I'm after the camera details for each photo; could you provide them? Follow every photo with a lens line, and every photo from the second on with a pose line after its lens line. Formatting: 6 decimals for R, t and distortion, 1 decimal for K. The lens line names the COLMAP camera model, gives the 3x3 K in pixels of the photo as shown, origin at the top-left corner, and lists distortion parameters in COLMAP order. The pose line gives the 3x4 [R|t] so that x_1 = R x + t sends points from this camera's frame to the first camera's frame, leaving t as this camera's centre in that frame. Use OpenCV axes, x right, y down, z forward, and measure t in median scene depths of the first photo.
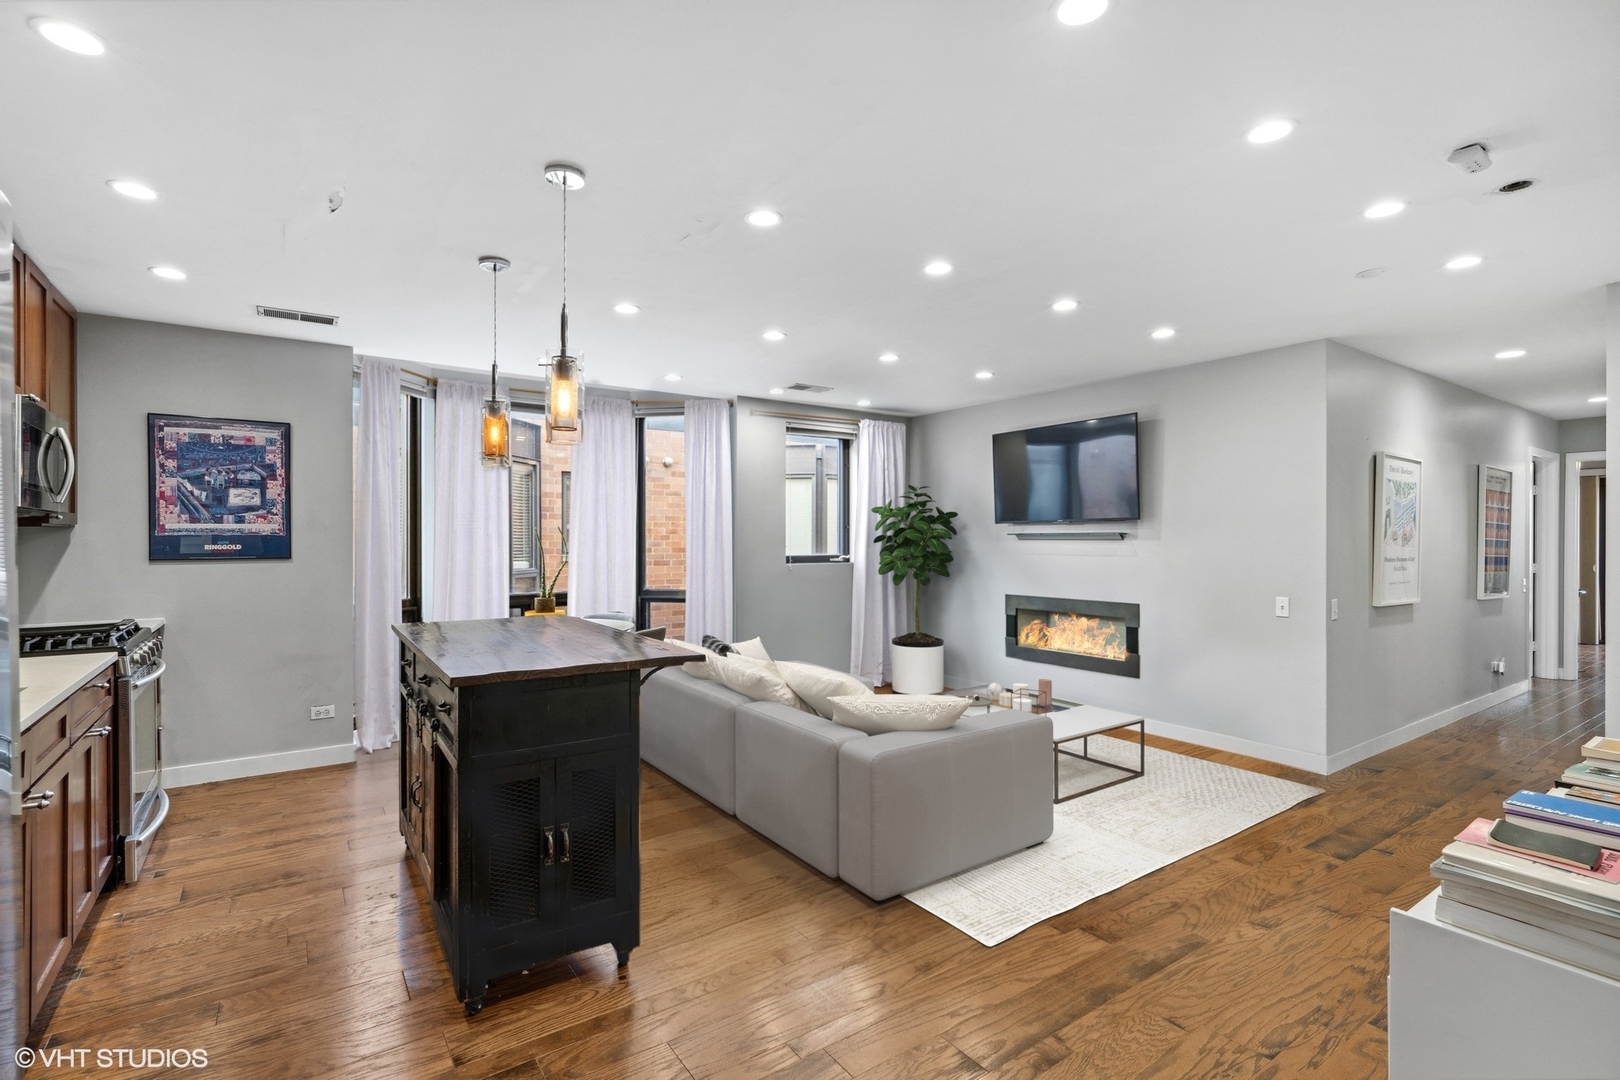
lens RADIAL K [[748.8, 0, 803.2], [0, 748.8, 540.2], [0, 0, 1]] dist [-0.000907, 0.000025]
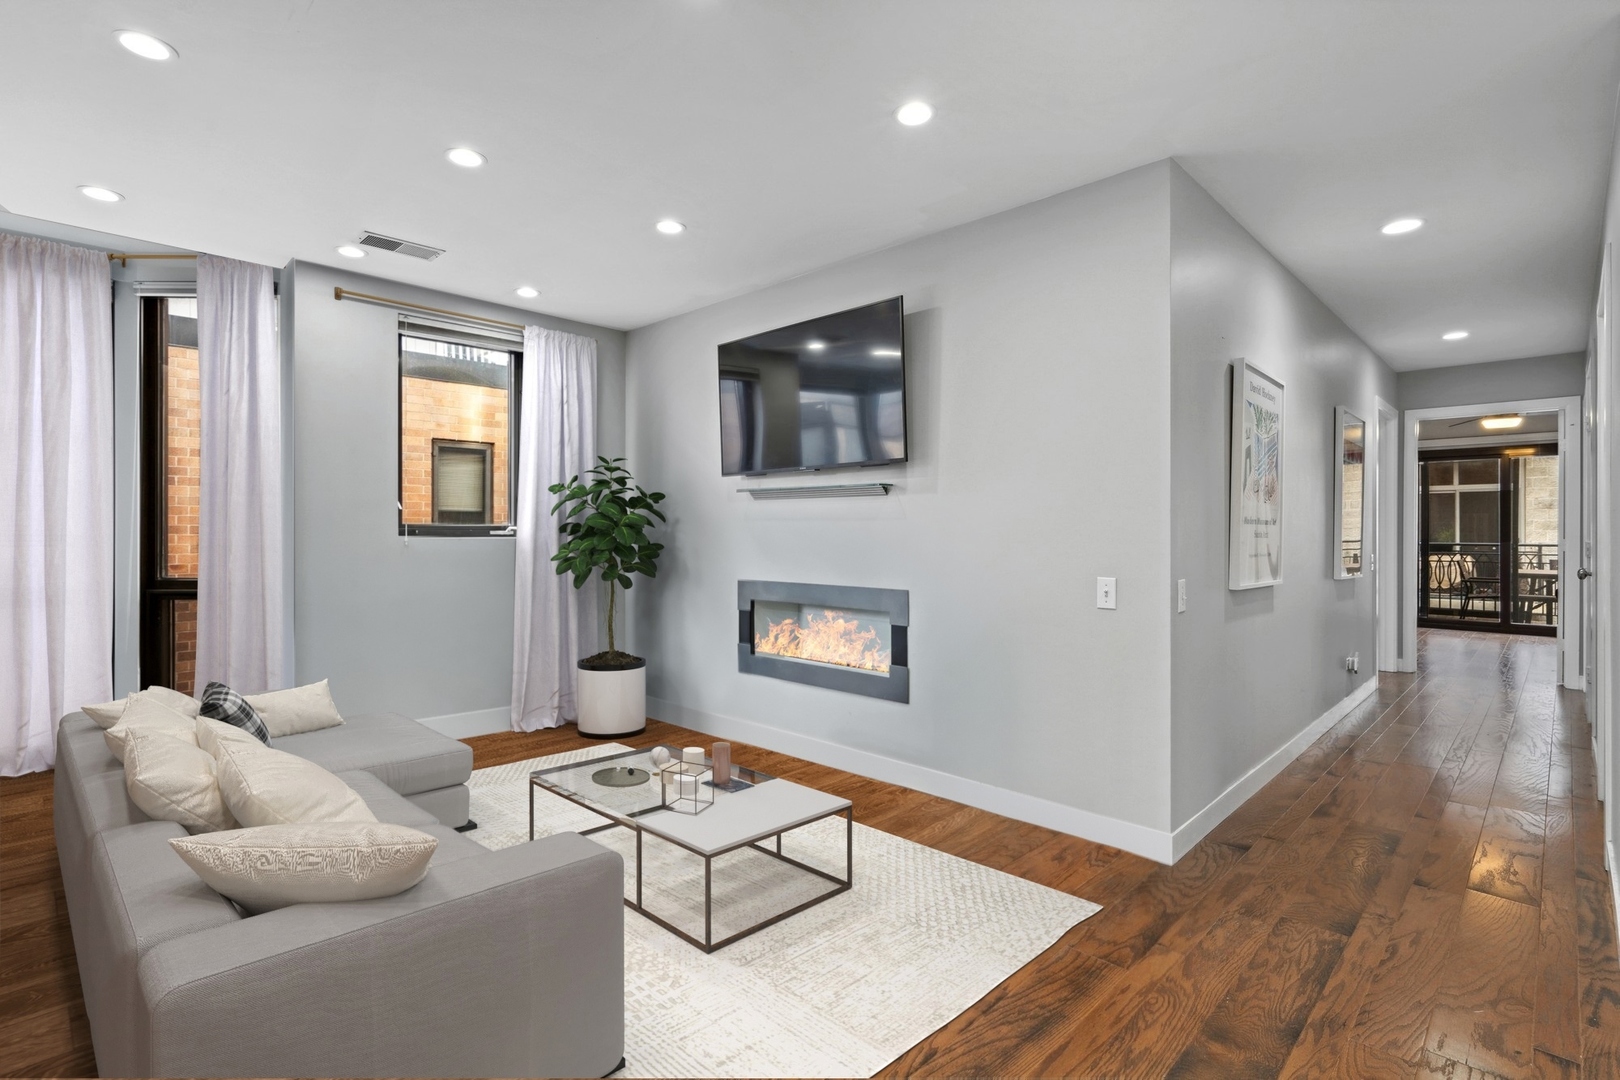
lens RADIAL K [[748.8, 0, 800.7], [0, 748.8, 532.9], [0, 0, 1]] dist [-0.000907, 0.000025]
pose [[0.983537, -0.000283, 0.180709, 0.310357], [0.000045, 0.999999, 0.001323, 0.043301], [-0.180709, -0.001293, 0.983536, 0.484359]]
